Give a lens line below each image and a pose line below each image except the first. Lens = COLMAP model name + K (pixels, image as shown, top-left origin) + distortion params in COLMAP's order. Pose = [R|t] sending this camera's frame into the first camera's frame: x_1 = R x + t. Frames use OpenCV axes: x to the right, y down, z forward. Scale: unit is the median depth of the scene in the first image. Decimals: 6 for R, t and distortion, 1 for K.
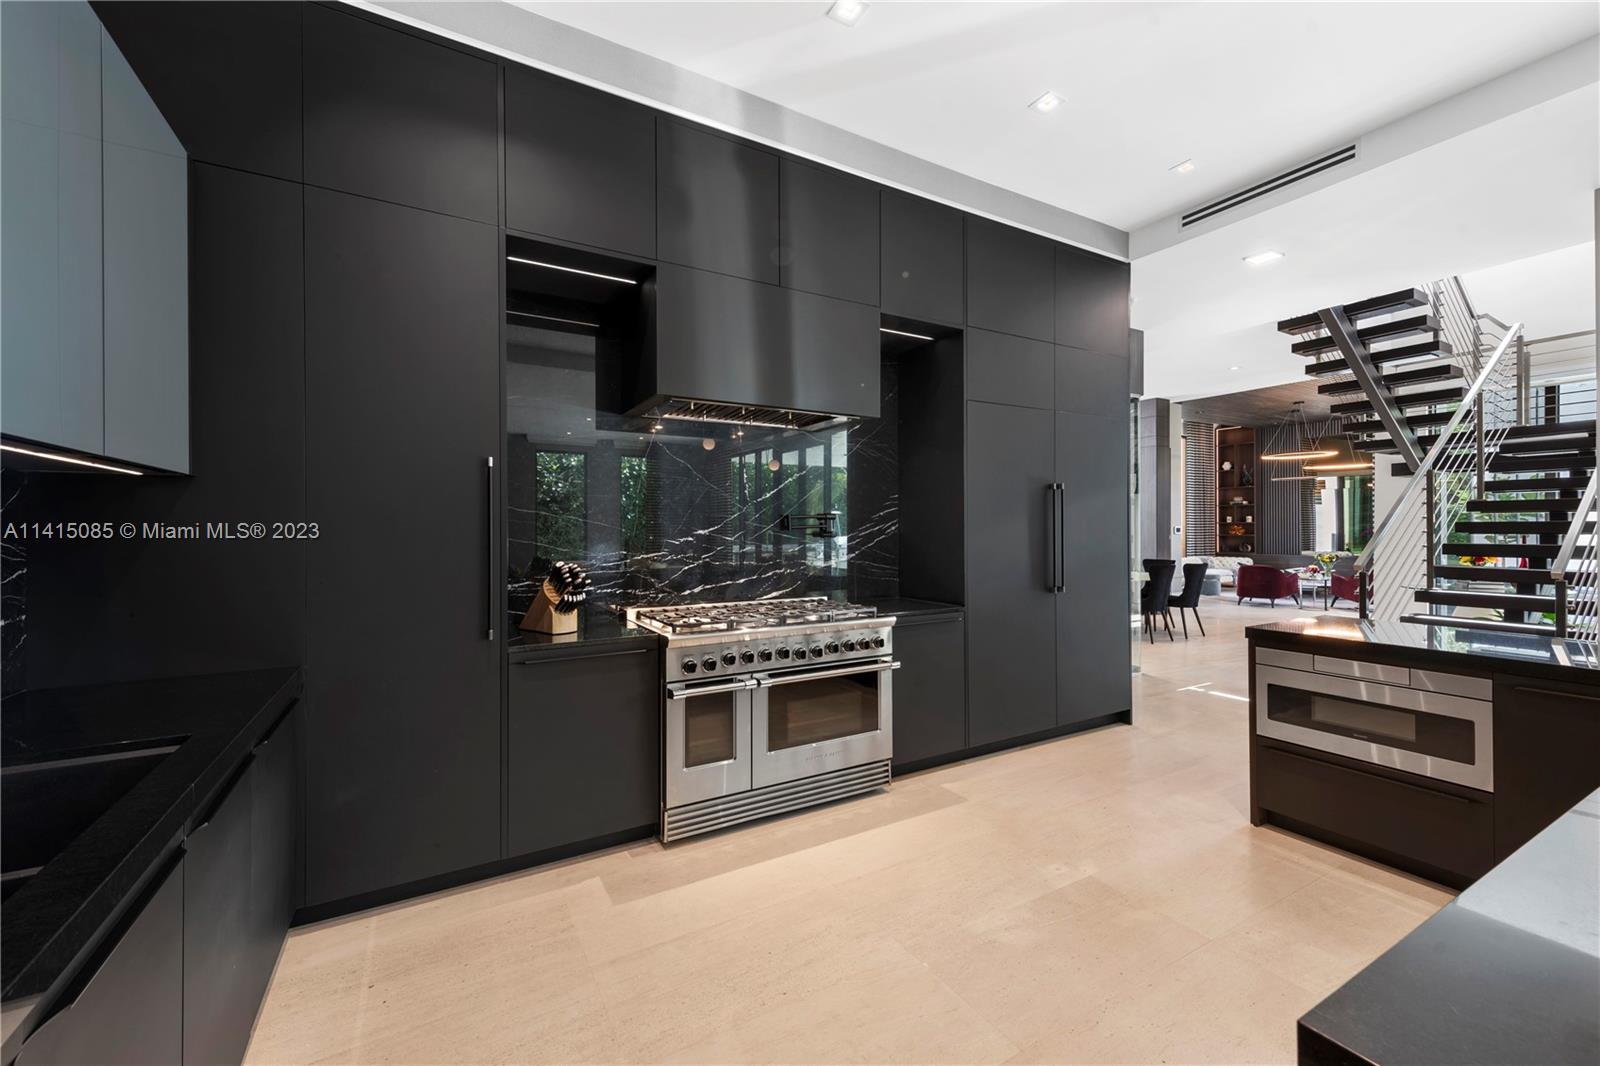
lens RADIAL K [[636.4, 0, 807.0], [0, 636.4, 521.7], [0, 0, 1]] dist [0.017509, -0.000313]
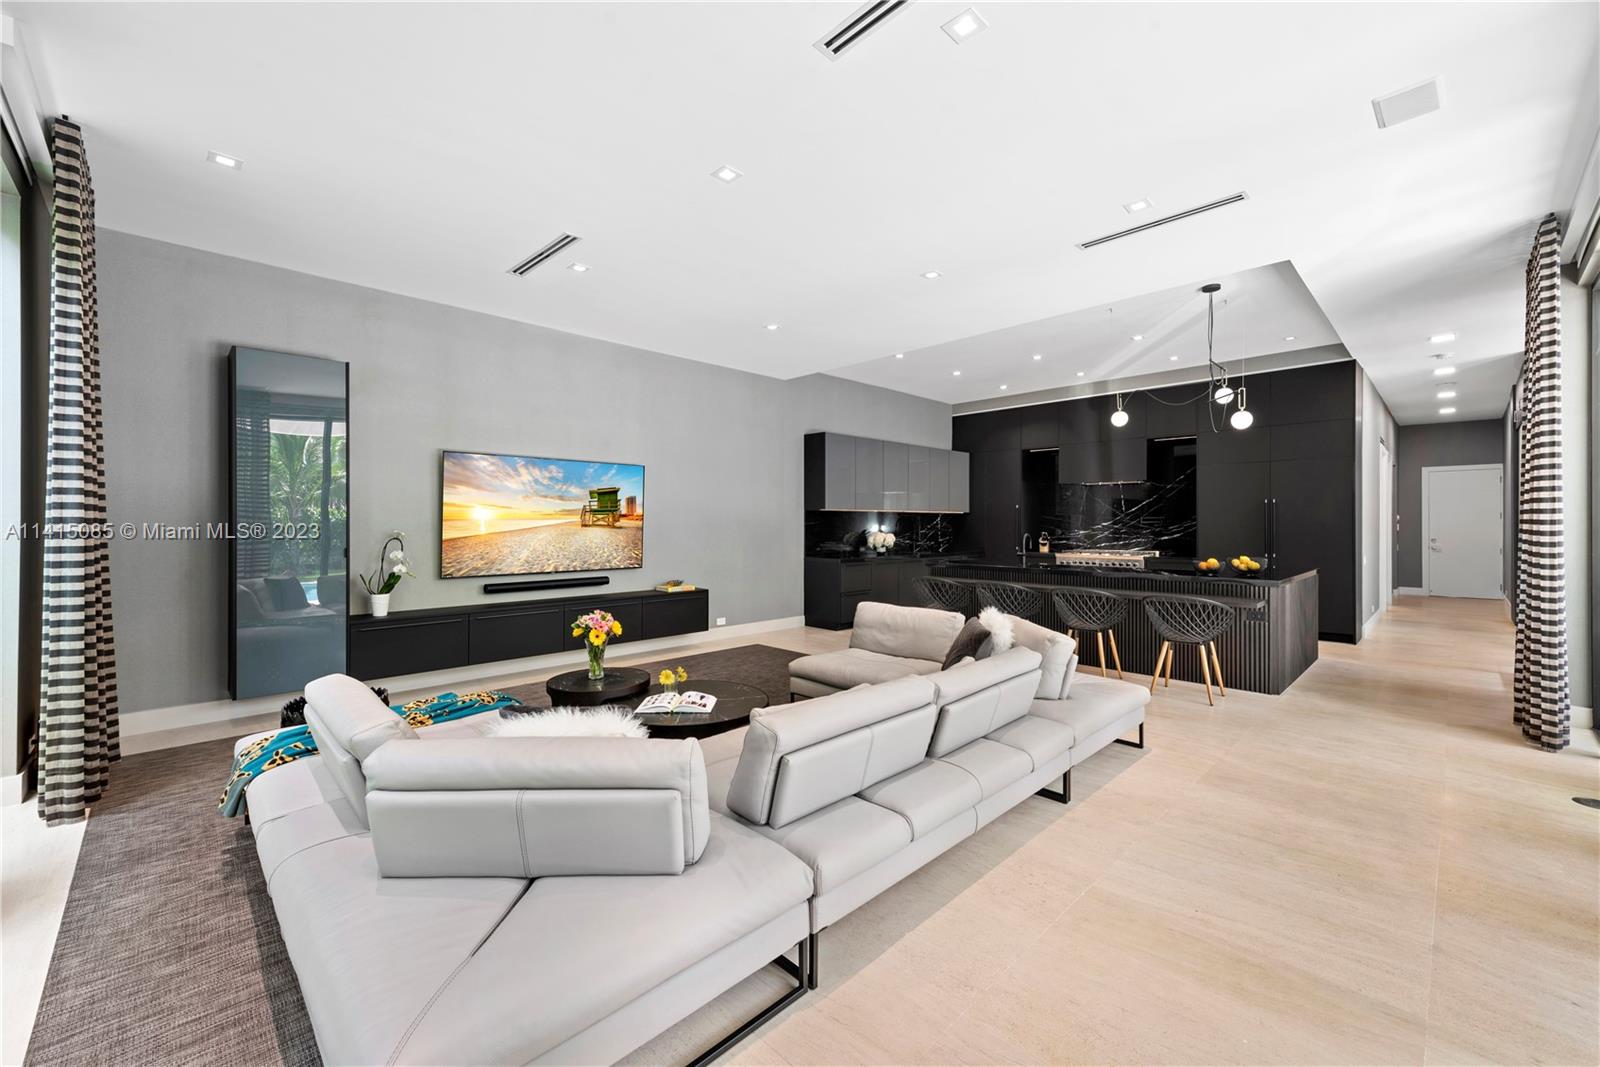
lens RADIAL K [[609.8, 0, 763.8], [0, 609.8, 525.1], [0, 0, 1]] dist [-0.002476, -0.000693]
pose [[0.186100, 0.011245, -0.982466, 2.416515], [0.006767, 0.999896, 0.012727, -0.025891], [0.982507, -0.009017, 0.186005, -1.072170]]
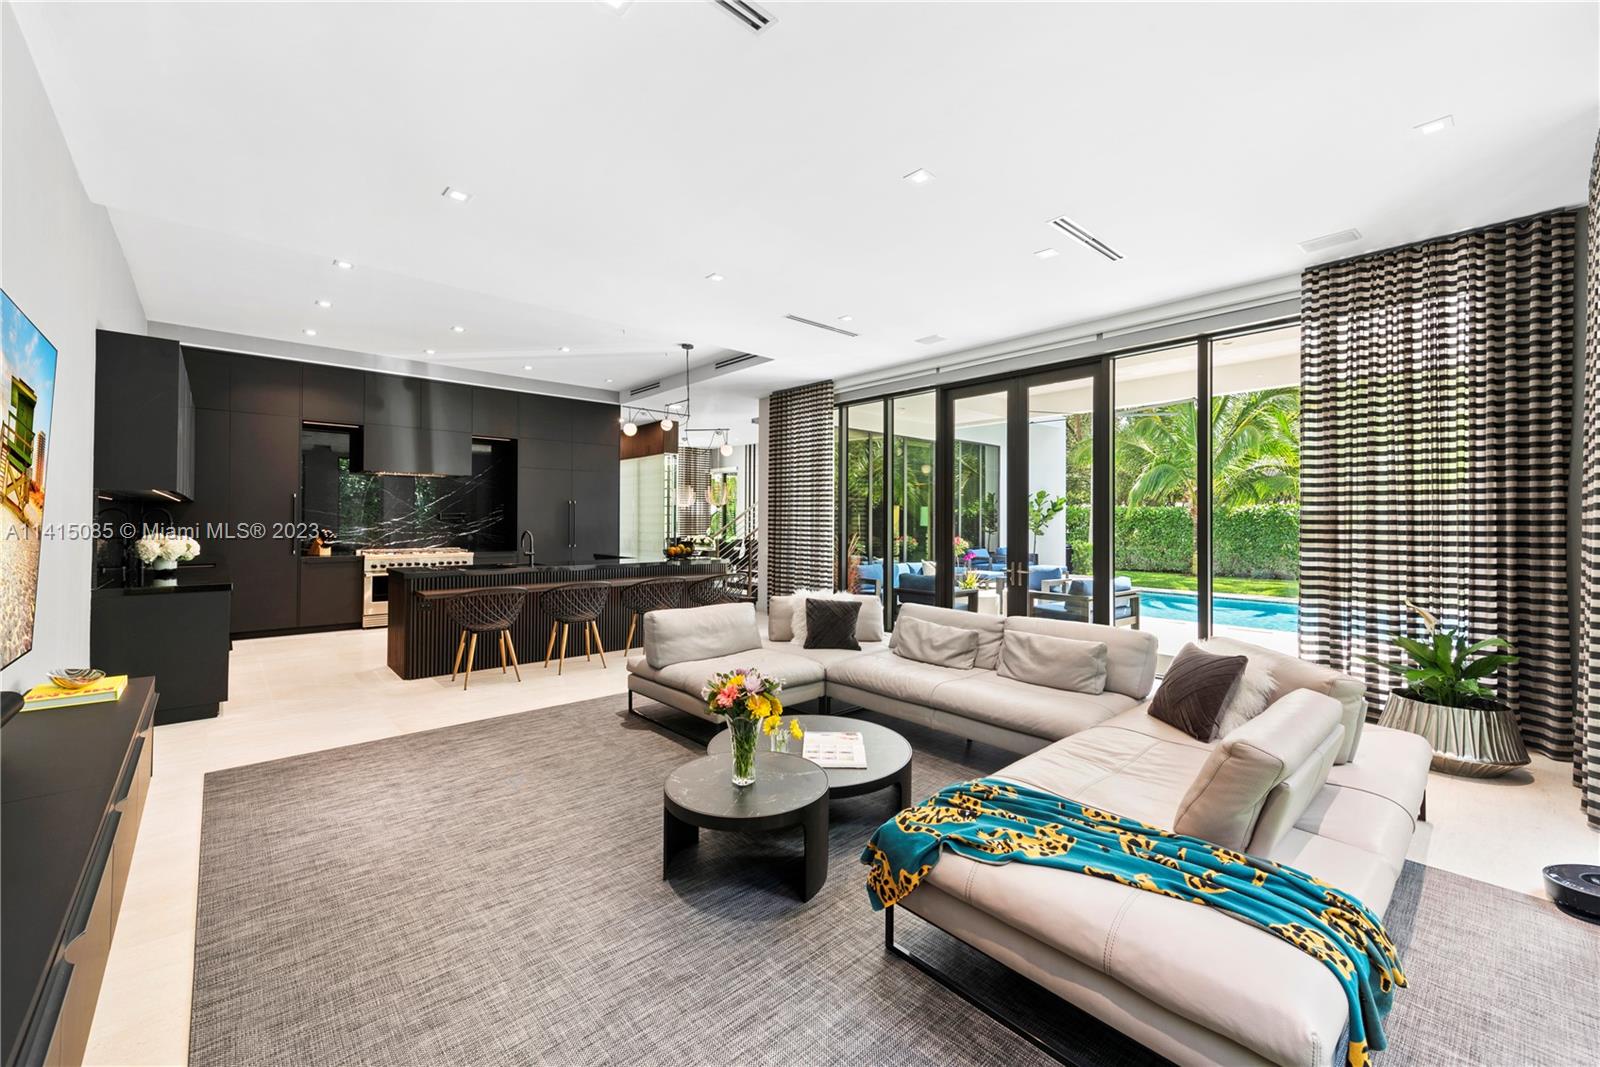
lens RADIAL K [[636.4, 0, 796.4], [0, 636.4, 495.0], [0, 0, 1]] dist [0.044564, 0.000053]
pose [[0.982042, 0.016389, 0.187948, 0.982209], [-0.010631, 0.999444, -0.031600, -0.019427], [-0.188362, 0.029035, 0.981670, -1.949247]]
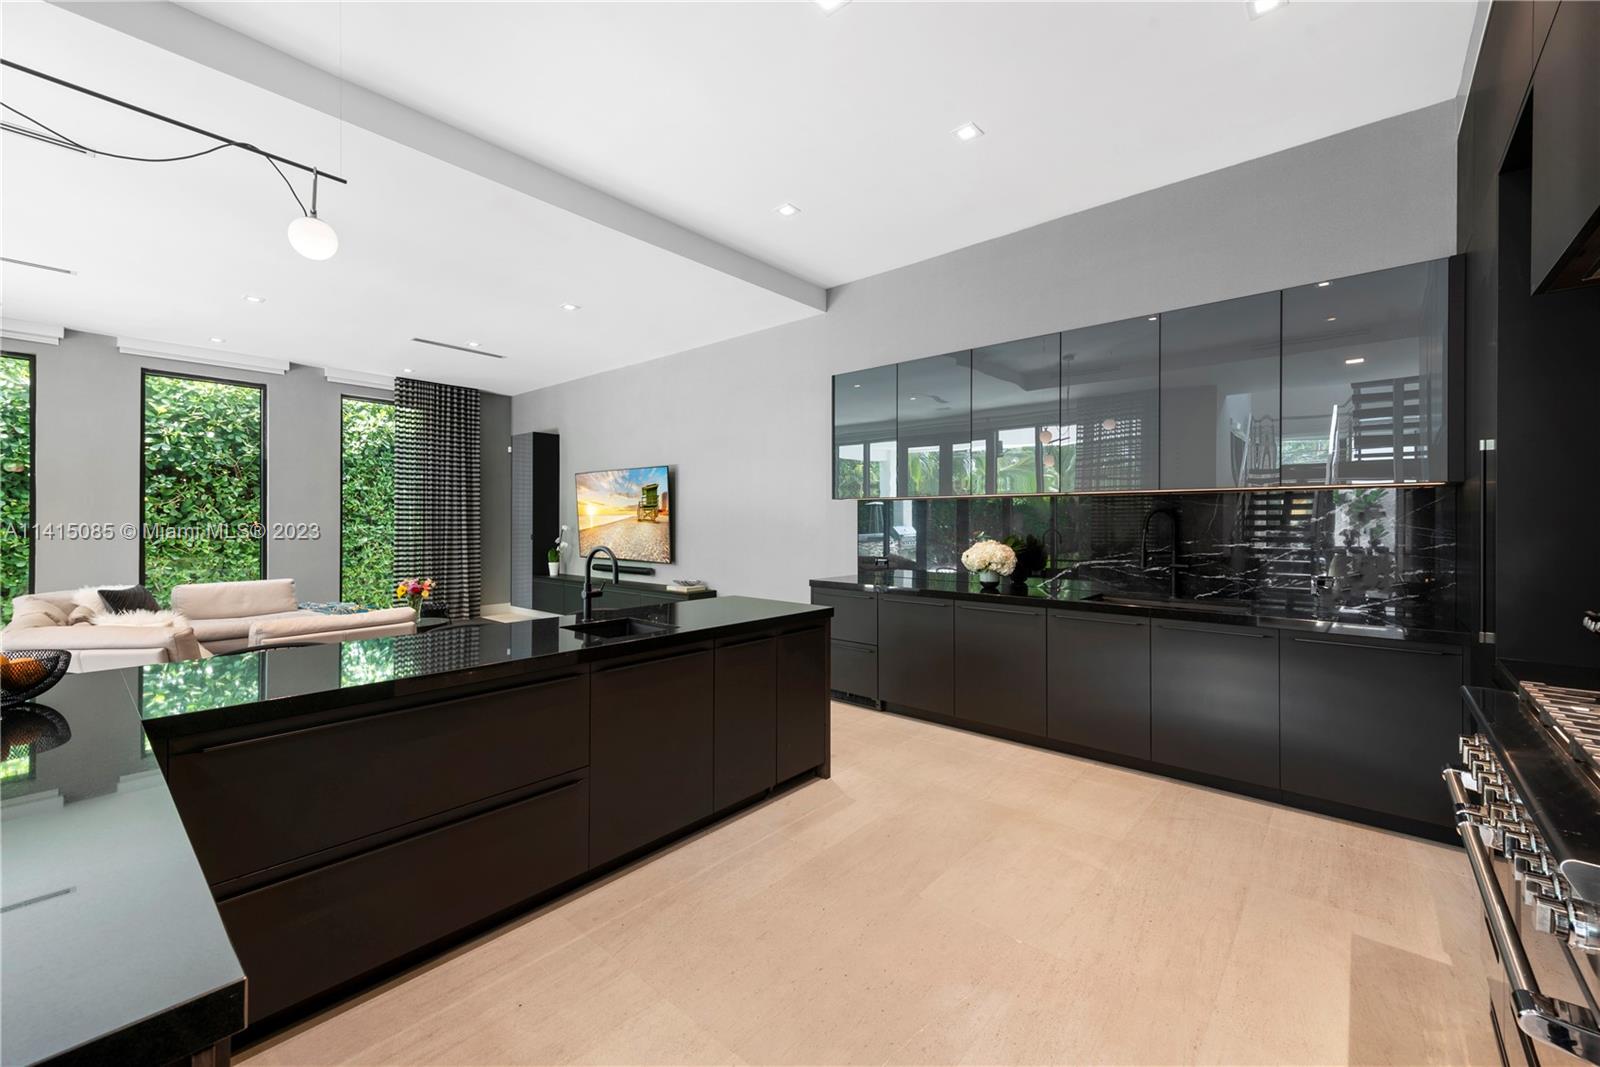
lens RADIAL K [[648.3, 0, 799.7], [0, 648.3, 509.2], [0, 0, 1]] dist [0.020696, 0.000119]
pose [[-0.944508, -0.004155, -0.328463, 0.543587], [0.003081, 0.999764, -0.021505, 0.010188], [0.328475, -0.021324, -0.944272, 1.186201]]
